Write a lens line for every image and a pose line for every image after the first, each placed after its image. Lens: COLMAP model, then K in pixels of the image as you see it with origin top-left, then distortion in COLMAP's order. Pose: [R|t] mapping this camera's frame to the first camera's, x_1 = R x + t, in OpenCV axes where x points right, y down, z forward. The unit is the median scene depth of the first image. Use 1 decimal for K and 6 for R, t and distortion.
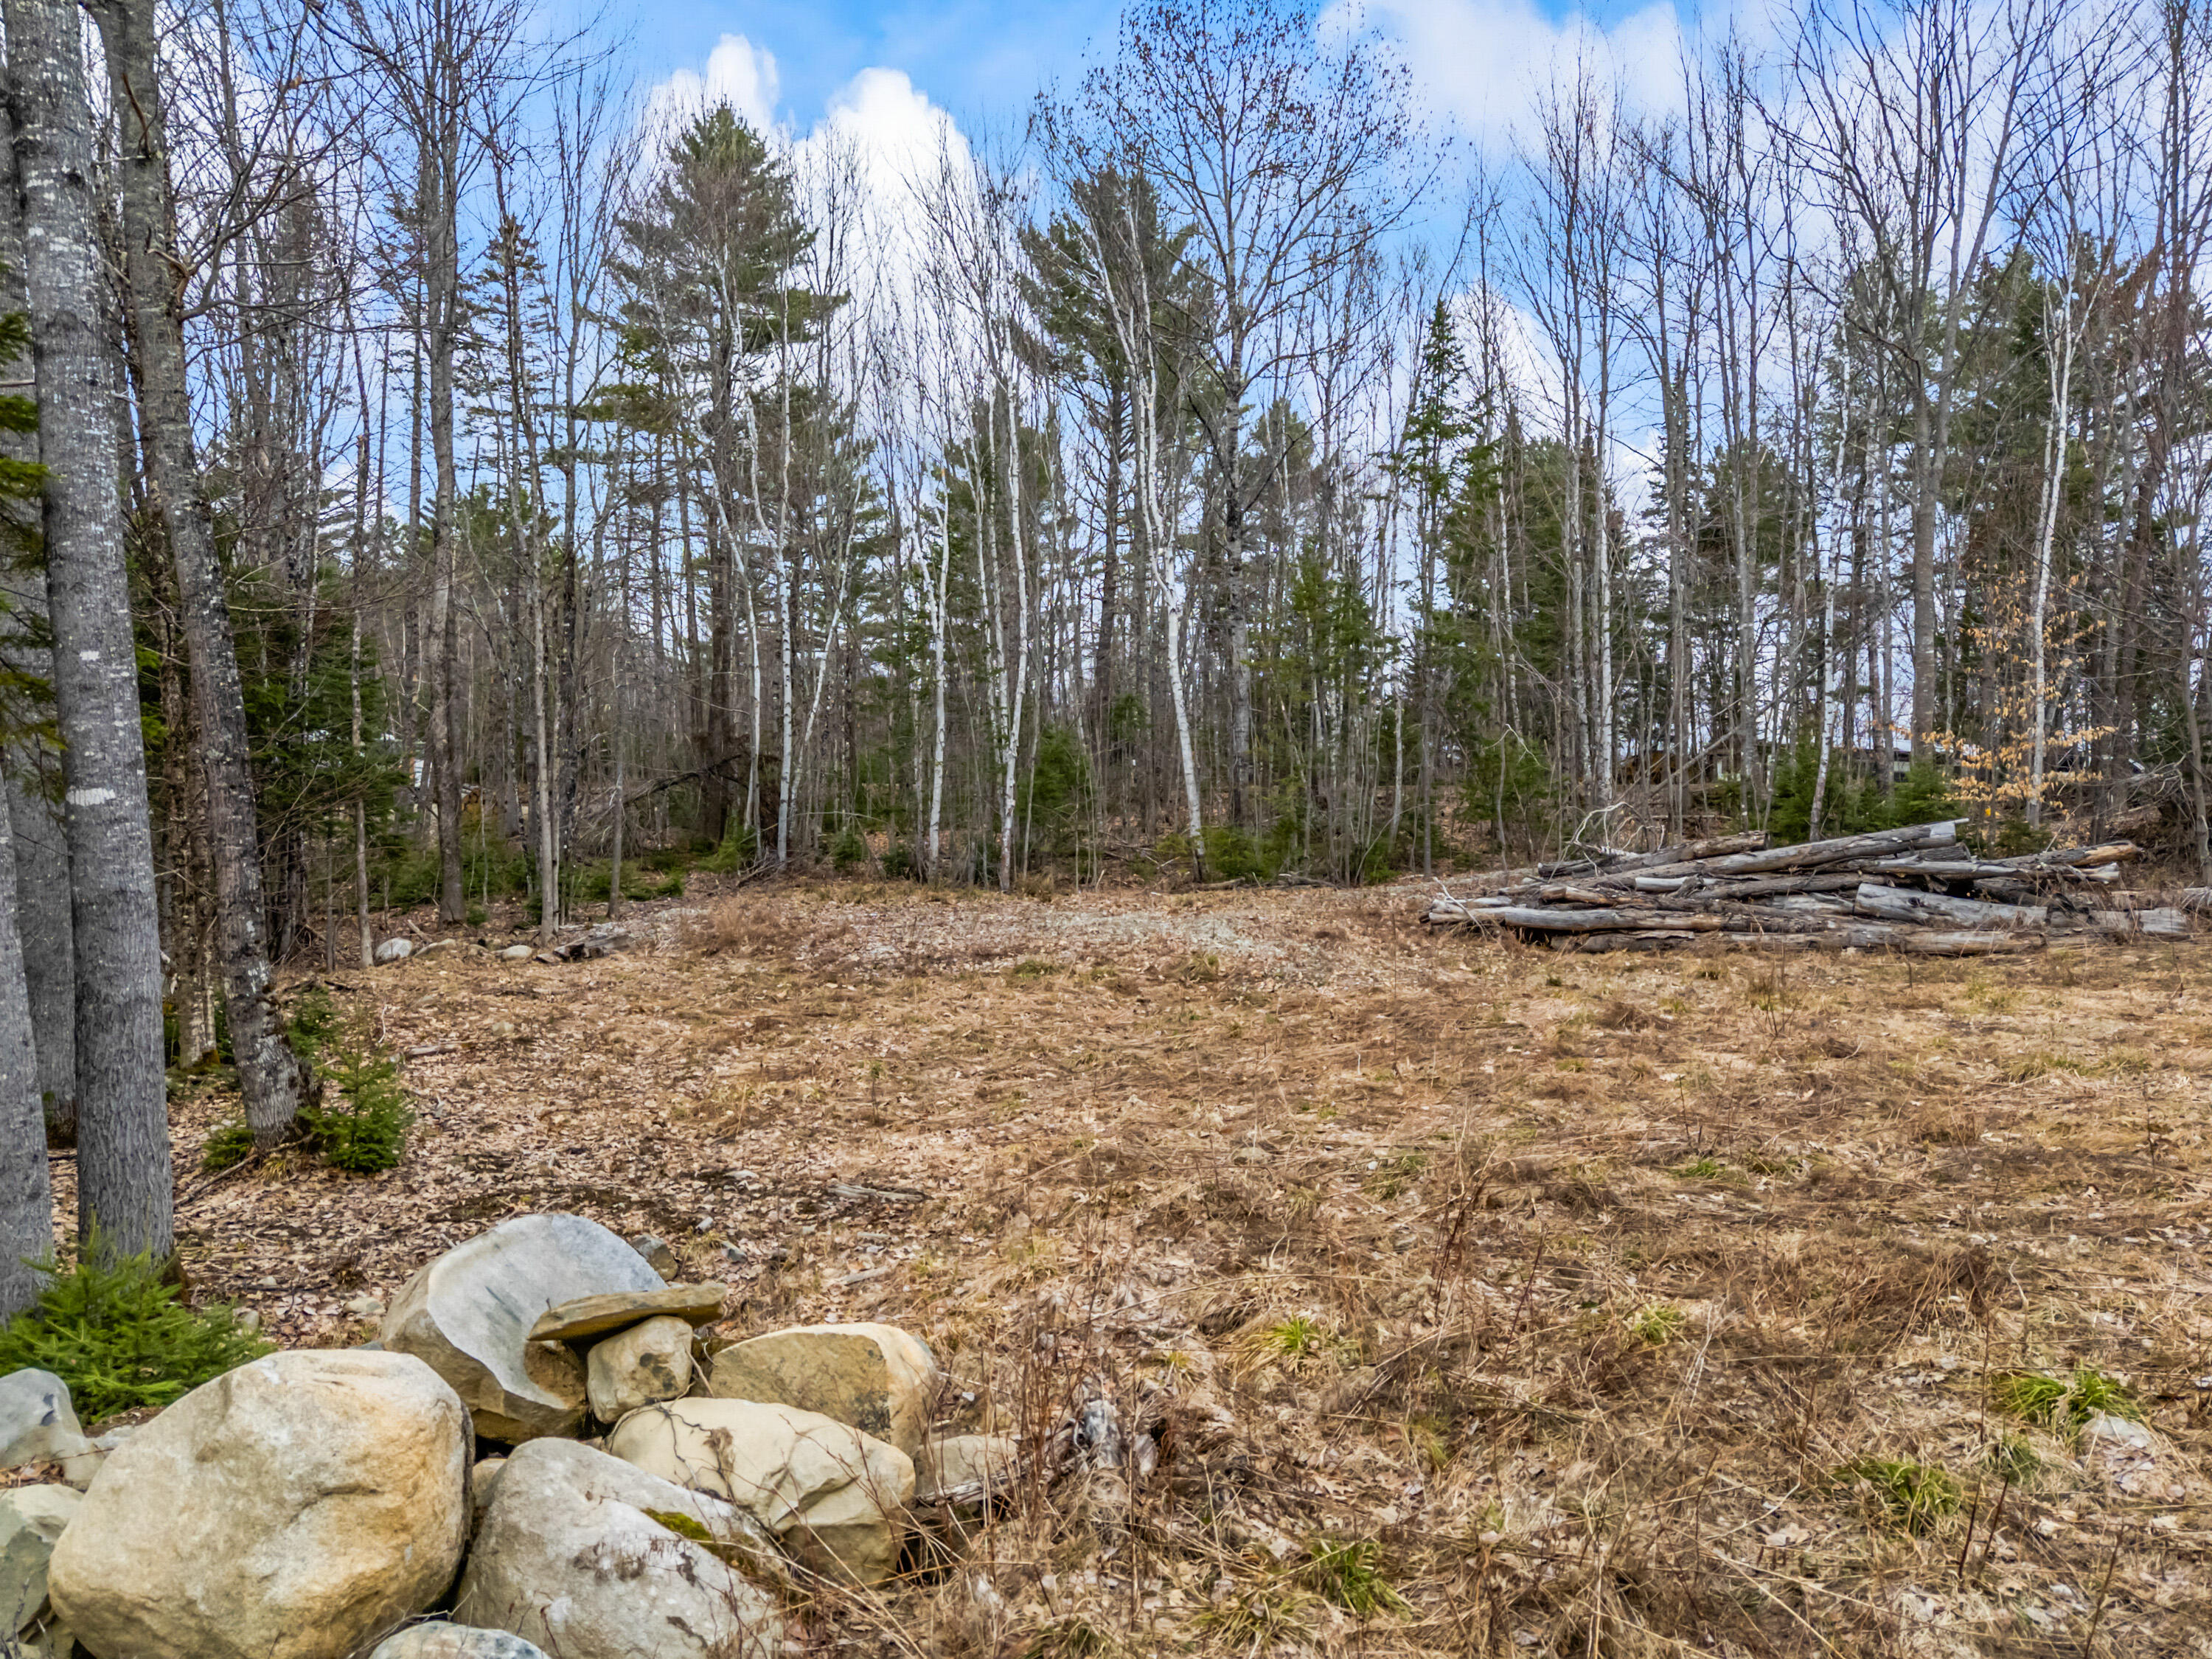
lens RADIAL K [[1657.6, 0, 1113.8], [0, 1657.6, 822.7], [0, 0, 1]] dist [0.069566, -0.056071]
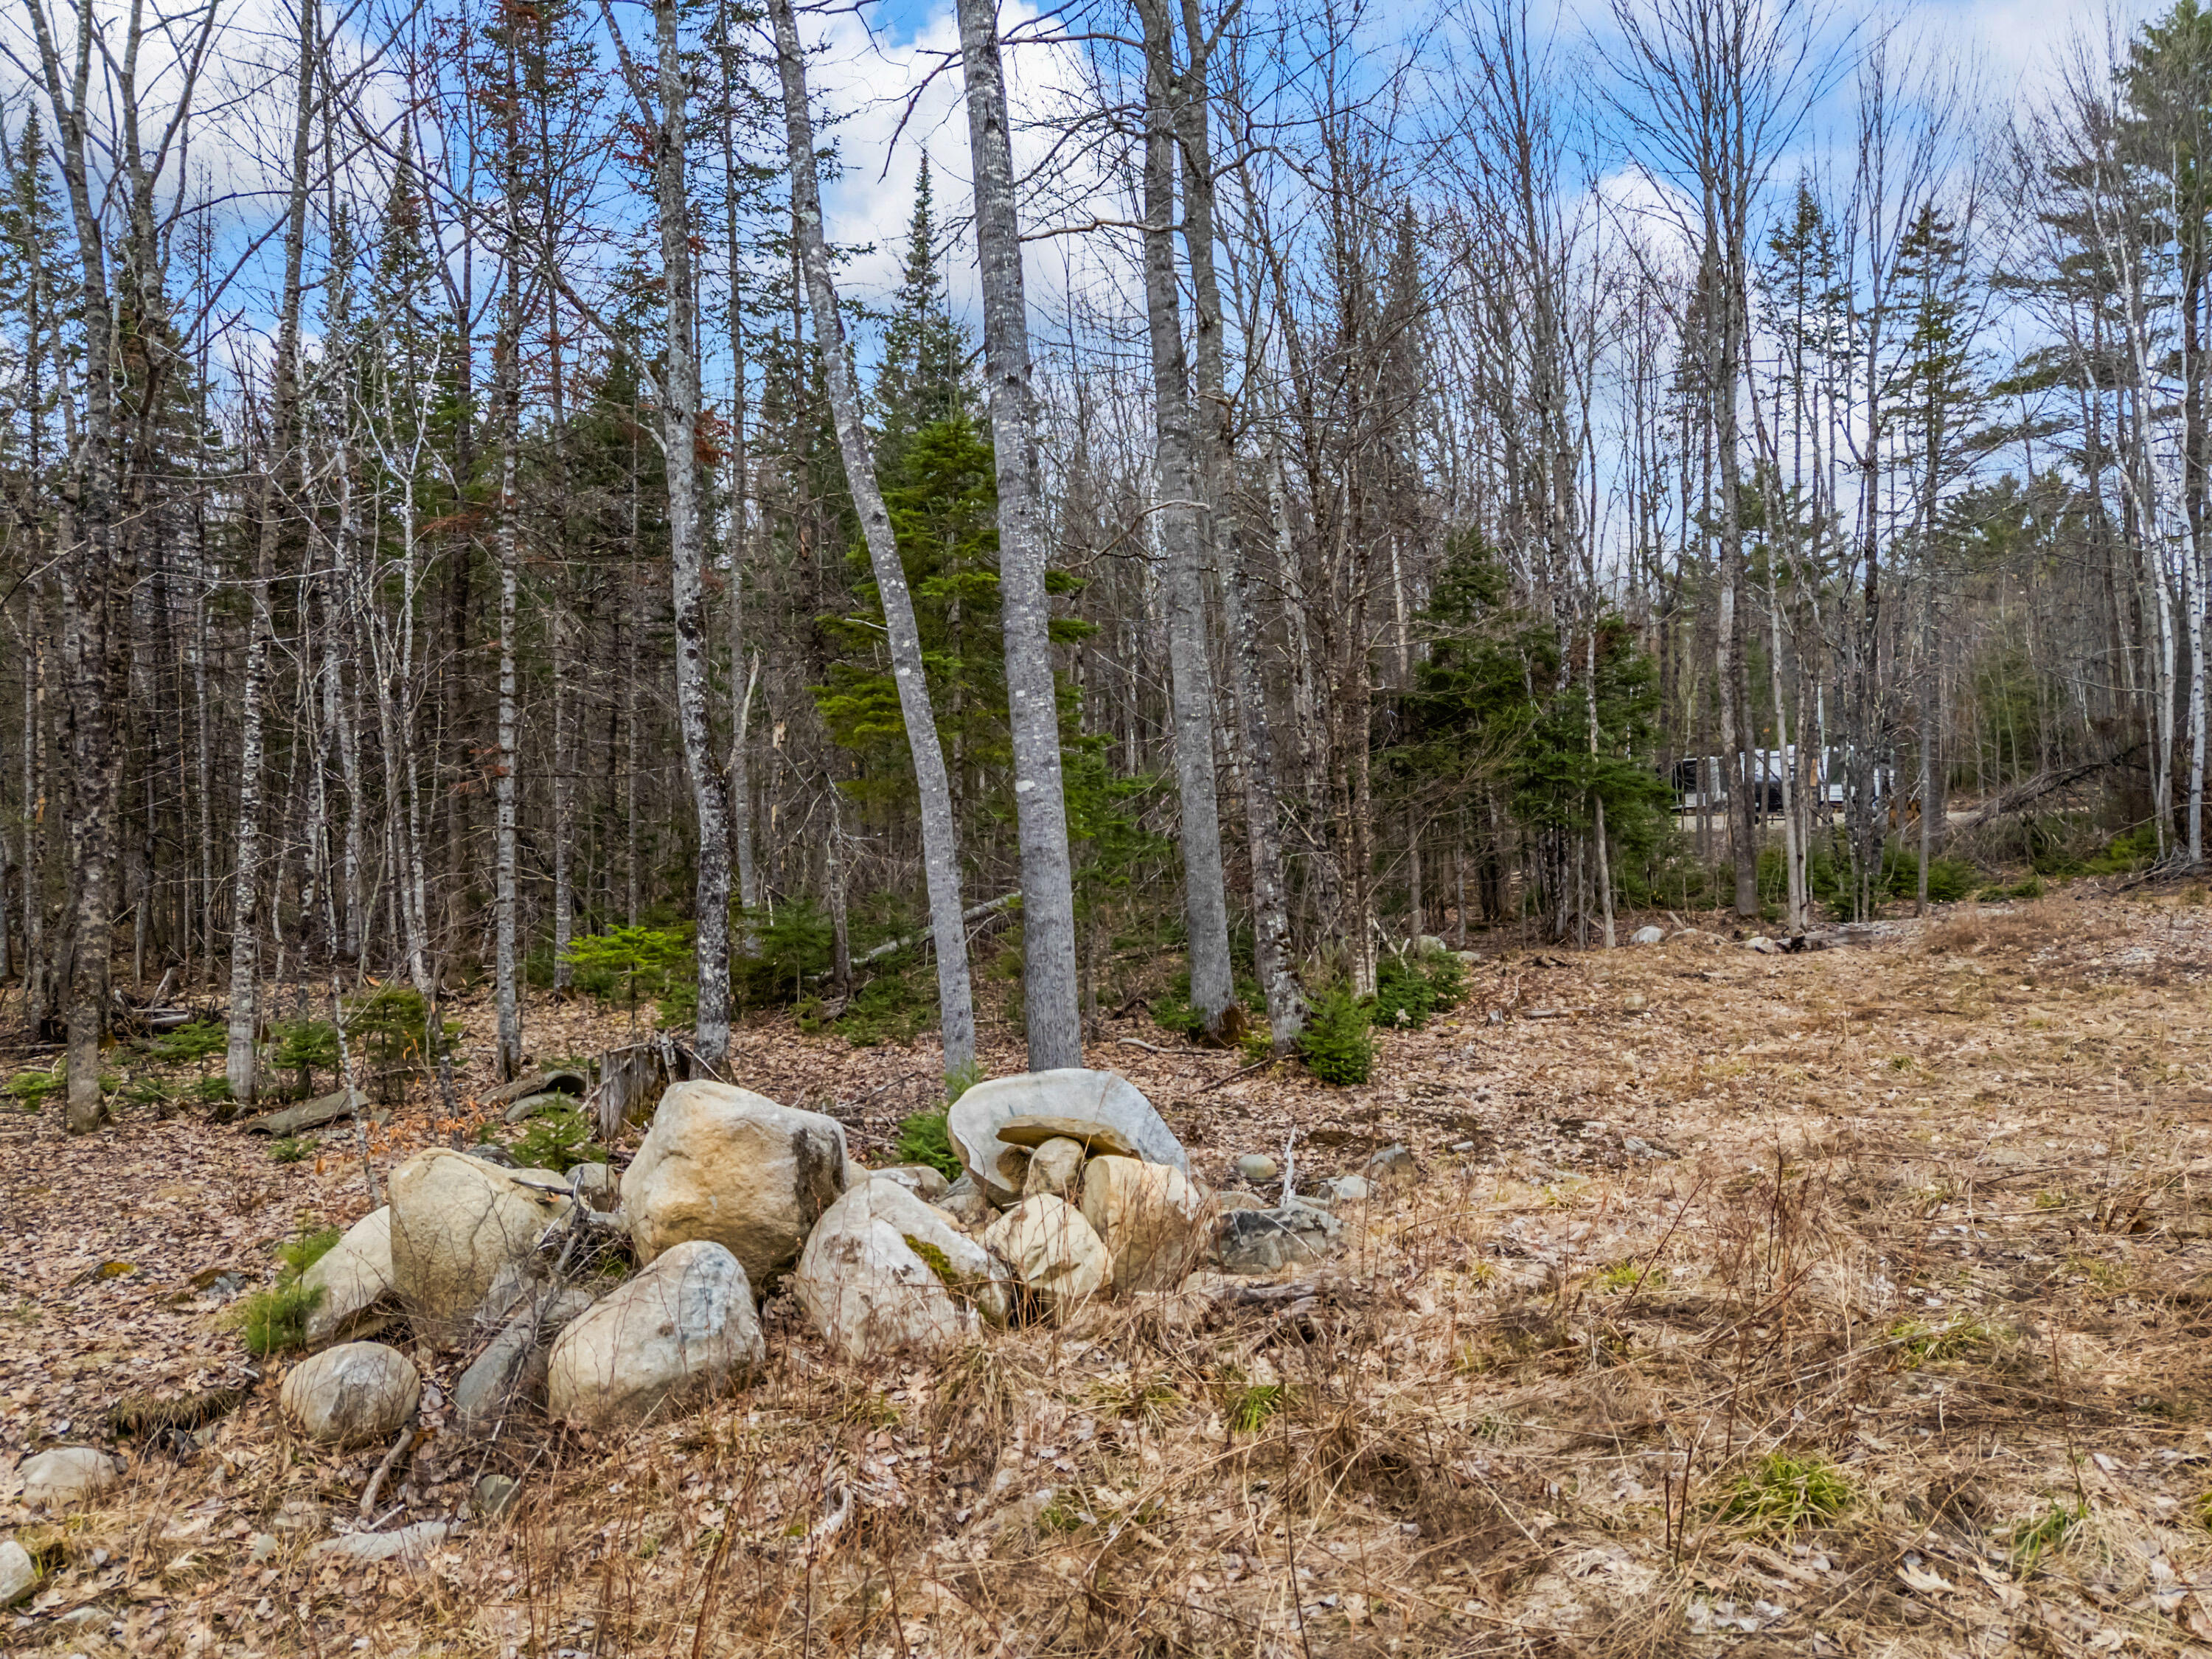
lens RADIAL K [[1657.6, 0, 1113.8], [0, 1657.6, 822.7], [0, 0, 1]] dist [0.069566, -0.056071]
pose [[0.608018, -0.025804, -0.793504, 0.443278], [0.016157, 0.999667, -0.020128, 0.034570], [0.793759, -0.000582, 0.608233, 0.109632]]
